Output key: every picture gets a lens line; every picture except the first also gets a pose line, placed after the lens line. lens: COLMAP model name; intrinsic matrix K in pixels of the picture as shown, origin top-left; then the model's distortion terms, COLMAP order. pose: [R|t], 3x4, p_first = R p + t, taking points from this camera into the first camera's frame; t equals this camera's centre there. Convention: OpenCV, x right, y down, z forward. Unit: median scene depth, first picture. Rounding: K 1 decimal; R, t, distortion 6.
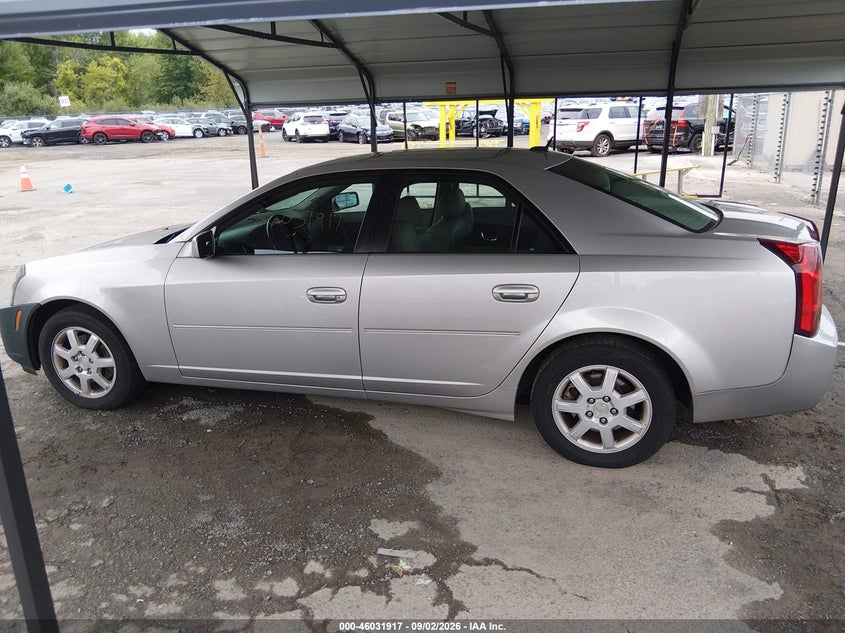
lens RADIAL K [[622.6, 0, 419.9], [0, 622.6, 326.2], [0, 0, 1]] dist [0.090739, -0.145334]
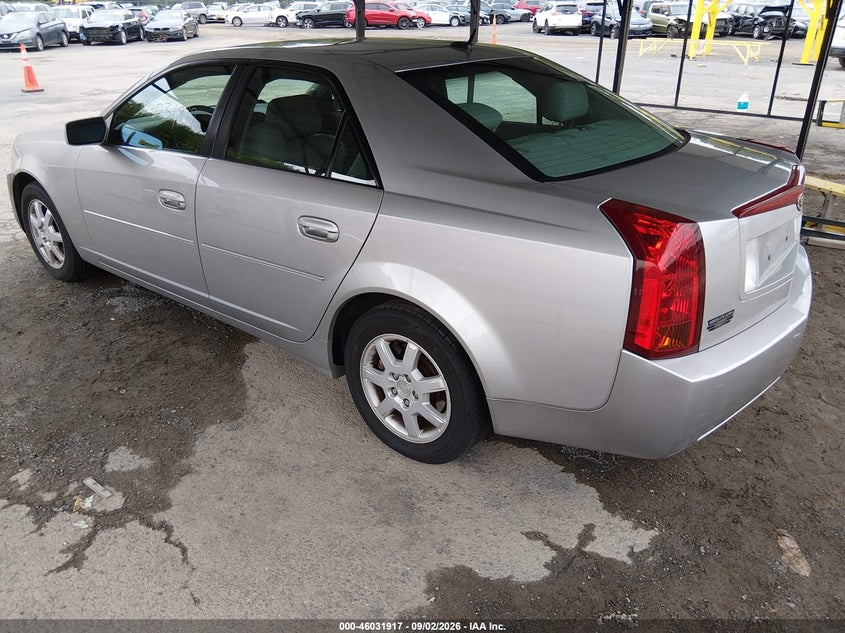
lens RADIAL K [[628.3, 0, 422.5], [0, 628.3, 316.5], [0, 0, 1]] dist [0.084930, -0.141538]
pose [[0.921693, 0.193355, -0.336296, 0.463281], [-0.147197, 0.976411, 0.157968, -0.073124], [0.358907, -0.096097, 0.928413, 0.220119]]
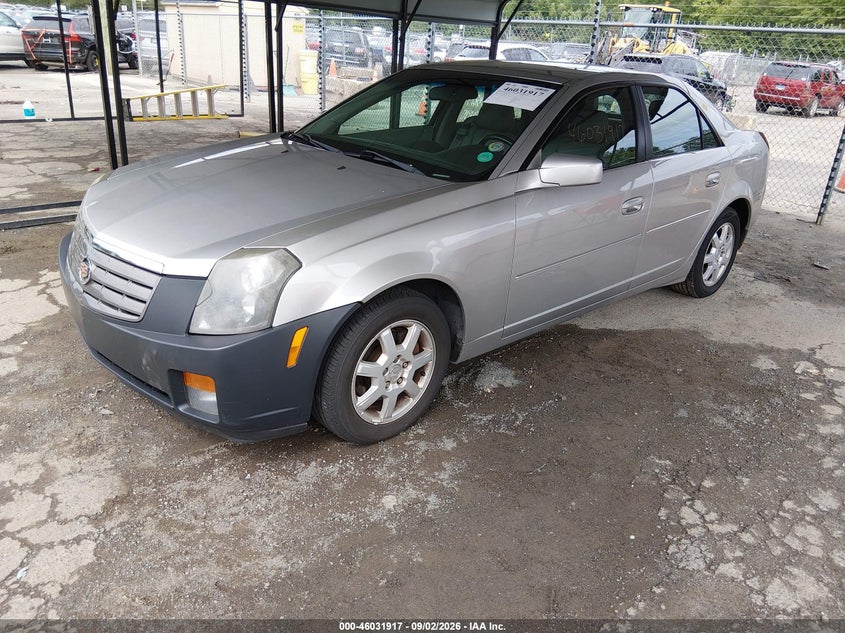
lens RADIAL K [[628.3, 0, 422.5], [0, 628.3, 316.5], [0, 0, 1]] dist [0.084930, -0.141538]
pose [[0.523949, -0.274950, 0.806152, -1.078711], [0.194751, 0.960065, 0.200868, -0.133472], [-0.829186, 0.051754, 0.556571, 0.616864]]
